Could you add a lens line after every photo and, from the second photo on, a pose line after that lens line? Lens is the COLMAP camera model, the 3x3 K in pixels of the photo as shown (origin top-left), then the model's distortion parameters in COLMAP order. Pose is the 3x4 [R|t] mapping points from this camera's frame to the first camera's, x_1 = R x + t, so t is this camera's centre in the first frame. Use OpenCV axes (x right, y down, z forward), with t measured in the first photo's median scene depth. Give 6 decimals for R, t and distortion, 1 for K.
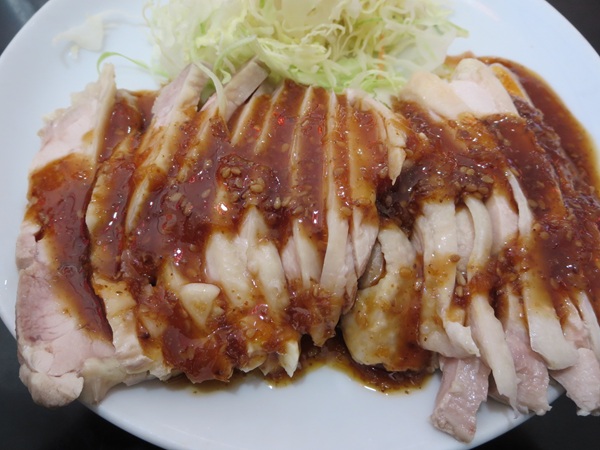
lens RADIAL K [[440.2, 0, 287.0], [0, 440.2, 225.2], [0, 0, 1]] dist [-0.026292, -0.000386]
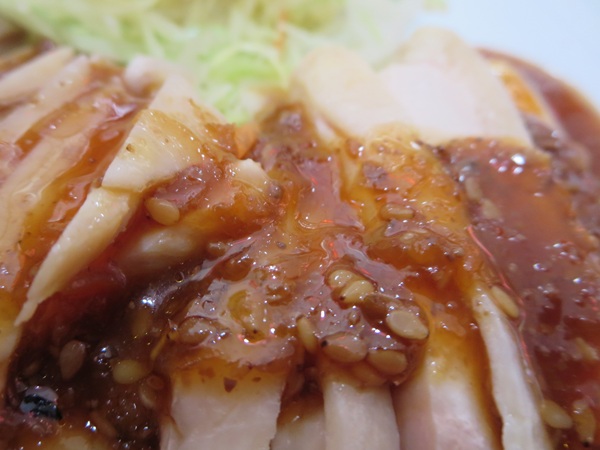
lens RADIAL K [[440.2, 0, 287.0], [0, 440.2, 225.2], [0, 0, 1]] dist [-0.026292, -0.000386]
pose [[0.993531, 0.103734, -0.046218, 0.398650], [-0.107773, 0.989554, -0.095751, -0.139524], [0.035802, 0.100113, 0.994332, 0.717397]]
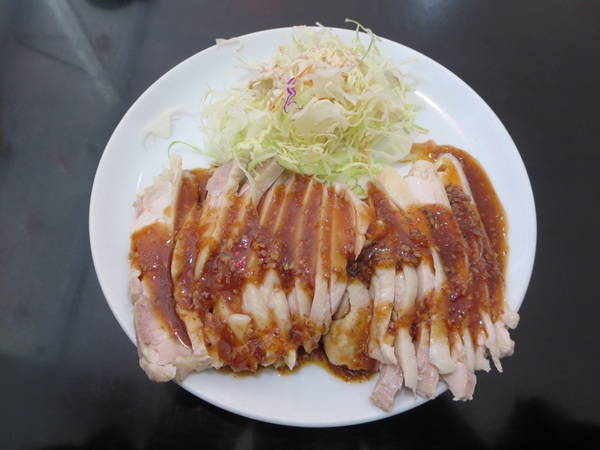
lens RADIAL K [[440.2, 0, 287.0], [0, 440.2, 225.2], [0, 0, 1]] dist [-0.026292, -0.000386]
pose [[0.998633, 0.030607, -0.042362, 0.045838], [-0.028775, 0.998652, 0.043195, -0.278853], [0.043627, -0.041917, 0.998168, -0.653727]]
